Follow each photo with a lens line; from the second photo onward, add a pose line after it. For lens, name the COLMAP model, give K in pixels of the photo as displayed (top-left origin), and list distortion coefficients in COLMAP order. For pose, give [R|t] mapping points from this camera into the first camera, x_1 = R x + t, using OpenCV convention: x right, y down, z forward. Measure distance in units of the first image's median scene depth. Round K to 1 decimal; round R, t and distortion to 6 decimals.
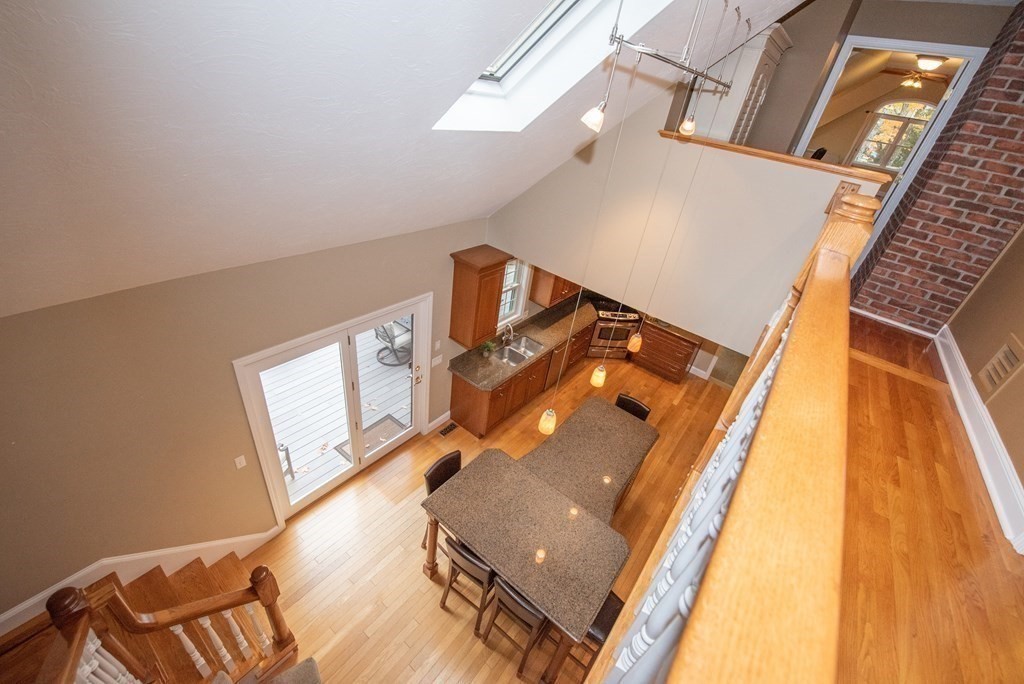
lens RADIAL K [[410.2, 0, 515.5], [0, 410.2, 343.7], [0, 0, 1]] dist [-0.016838, -0.000718]
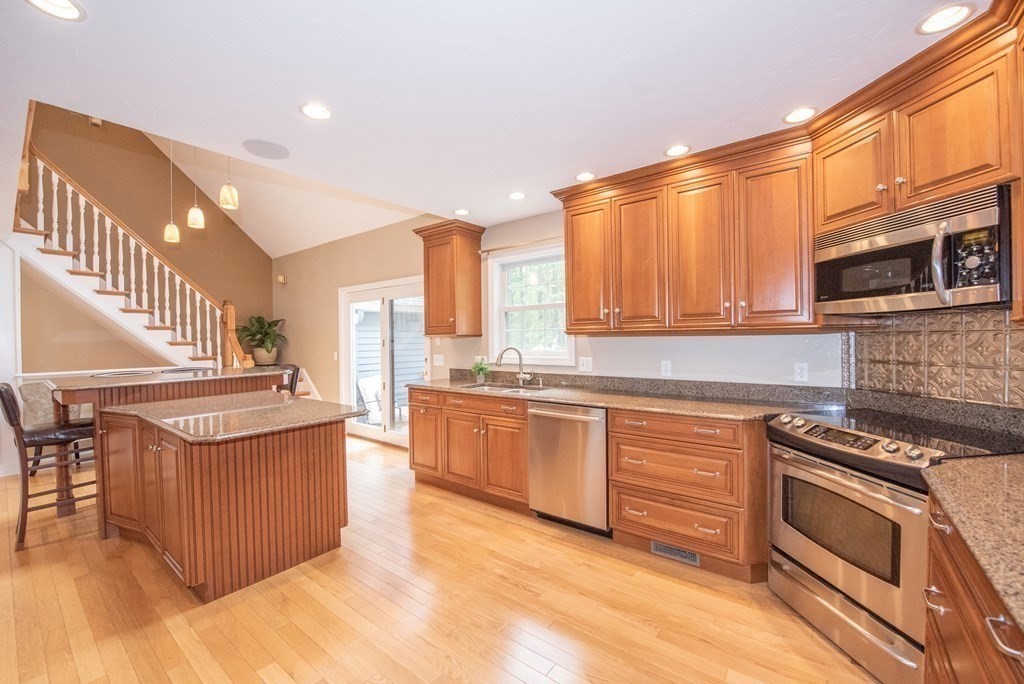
lens RADIAL K [[410.2, 0, 515.5], [0, 410.2, 343.7], [0, 0, 1]] dist [-0.016838, -0.000718]
pose [[-0.007398, -0.126559, -0.991931, 0.503459], [-0.524711, 0.844918, -0.103889, 0.011637], [0.851249, 0.519708, -0.072658, 0.832632]]
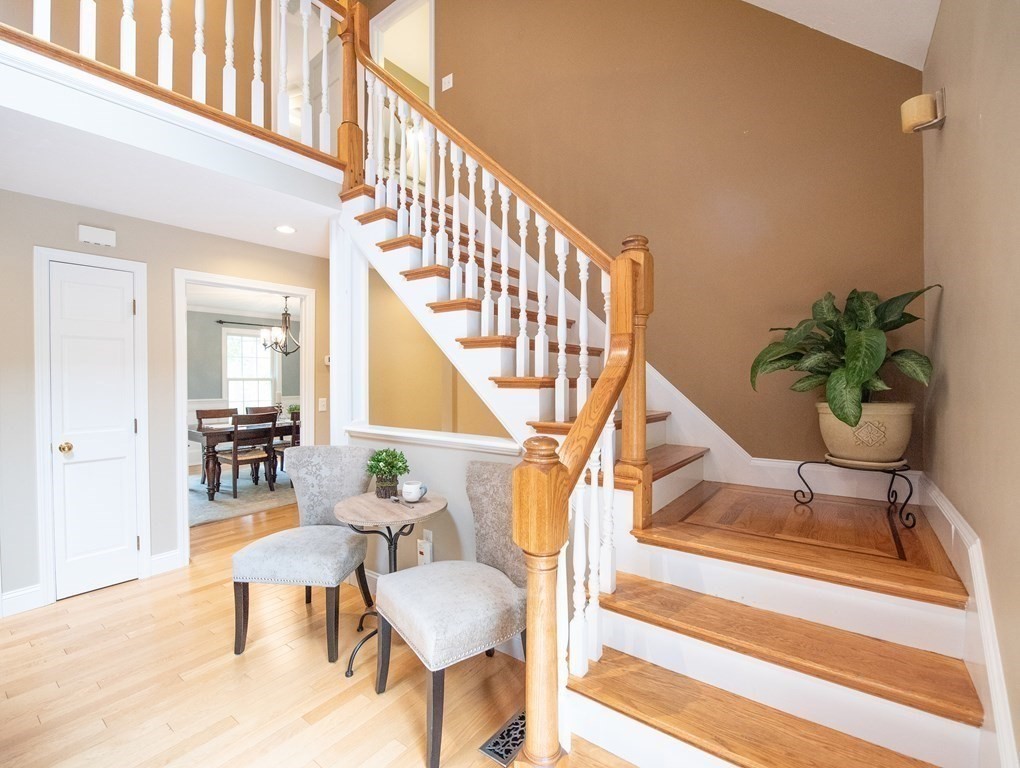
lens RADIAL K [[453.1, 0, 510.0], [0, 453.1, 384.0], [0, 0, 1]] dist [-0.020921, -0.000277]
pose [[-0.990553, -0.136628, -0.011690, -0.213075], [-0.120930, 0.830180, 0.544221, 0.091970], [-0.064651, 0.540493, -0.838861, 0.514721]]
